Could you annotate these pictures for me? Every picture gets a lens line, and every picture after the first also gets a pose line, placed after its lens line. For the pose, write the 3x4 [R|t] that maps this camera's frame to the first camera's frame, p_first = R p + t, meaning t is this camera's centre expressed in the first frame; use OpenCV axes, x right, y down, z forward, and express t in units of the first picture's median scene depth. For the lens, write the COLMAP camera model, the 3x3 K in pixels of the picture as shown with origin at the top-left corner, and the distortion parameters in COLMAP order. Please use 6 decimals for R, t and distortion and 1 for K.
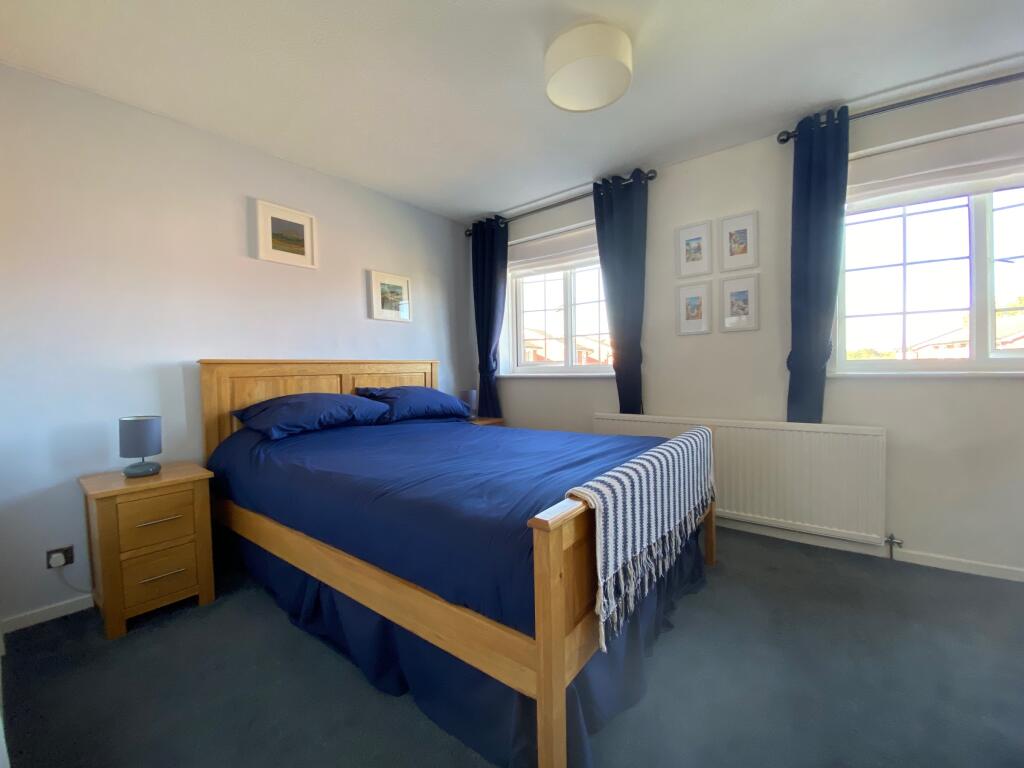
lens RADIAL K [[412.1, 0, 509.5], [0, 412.1, 384.1], [0, 0, 1]] dist [0.035552, -0.027714]
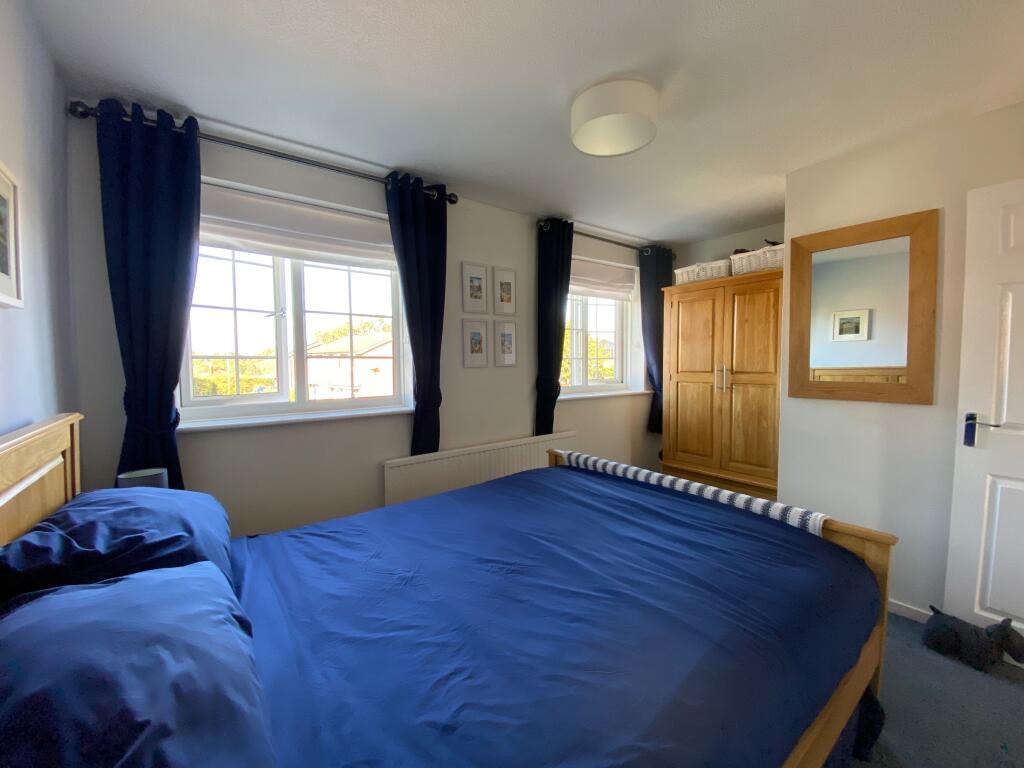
lens RADIAL K [[412.1, 0, 509.5], [0, 412.1, 384.1], [0, 0, 1]] dist [0.035552, -0.027714]
pose [[0.262491, -0.030198, 0.964462, -0.554560], [0.045325, 0.998793, 0.018937, -0.094805], [-0.963869, 0.038744, 0.263543, 0.651190]]
